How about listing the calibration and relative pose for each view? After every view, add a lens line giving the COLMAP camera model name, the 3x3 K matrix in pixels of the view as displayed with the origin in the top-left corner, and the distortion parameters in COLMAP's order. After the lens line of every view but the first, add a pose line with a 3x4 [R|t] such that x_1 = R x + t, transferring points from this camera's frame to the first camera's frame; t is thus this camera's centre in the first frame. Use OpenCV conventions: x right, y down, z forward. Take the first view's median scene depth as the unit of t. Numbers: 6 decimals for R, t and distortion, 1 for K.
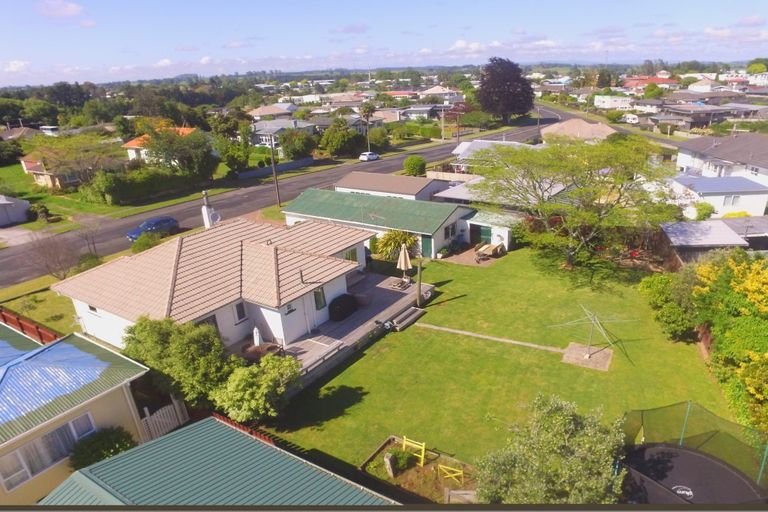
lens RADIAL K [[524.8, 0, 388.1], [0, 524.8, 276.1], [0, 0, 1]] dist [-0.123336, 0.088548]
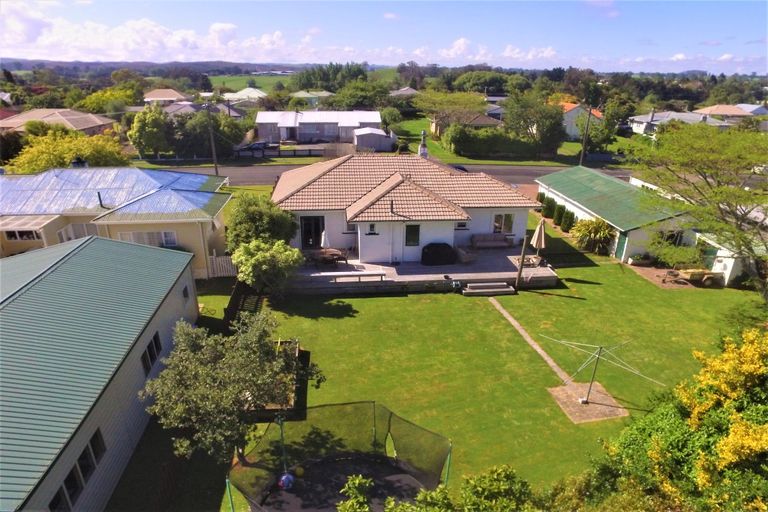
lens RADIAL K [[524.8, 0, 388.1], [0, 524.8, 276.1], [0, 0, 1]] dist [-0.123336, 0.088548]
pose [[0.639078, 0.328664, -0.695384, 0.413779], [-0.319839, 0.935787, 0.148346, -0.014745], [0.699487, 0.127607, 0.703160, 0.186998]]
